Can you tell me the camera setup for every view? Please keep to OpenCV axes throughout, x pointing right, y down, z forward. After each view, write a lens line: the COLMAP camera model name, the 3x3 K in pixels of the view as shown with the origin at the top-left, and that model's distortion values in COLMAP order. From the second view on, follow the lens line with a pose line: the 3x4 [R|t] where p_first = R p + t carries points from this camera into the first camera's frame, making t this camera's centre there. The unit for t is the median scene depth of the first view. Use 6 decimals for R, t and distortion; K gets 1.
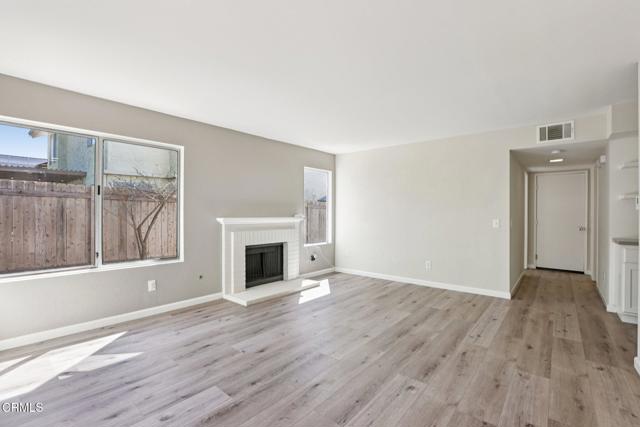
lens RADIAL K [[294.7, 0, 318.2], [0, 294.7, 214.7], [0, 0, 1]] dist [-0.051886, 0.013734]
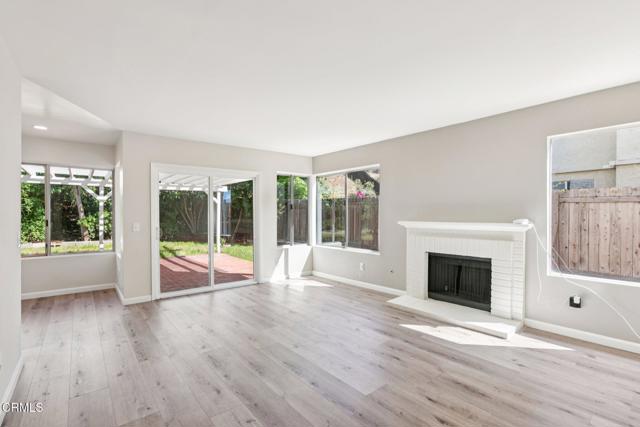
lens RADIAL K [[294.7, 0, 318.2], [0, 294.7, 214.7], [0, 0, 1]] dist [-0.051886, 0.013734]
pose [[-0.176966, -0.004540, -0.984207, 0.727733], [0.000152, 0.999989, -0.004640, -0.008498], [0.984217, -0.000970, -0.176963, 0.821358]]
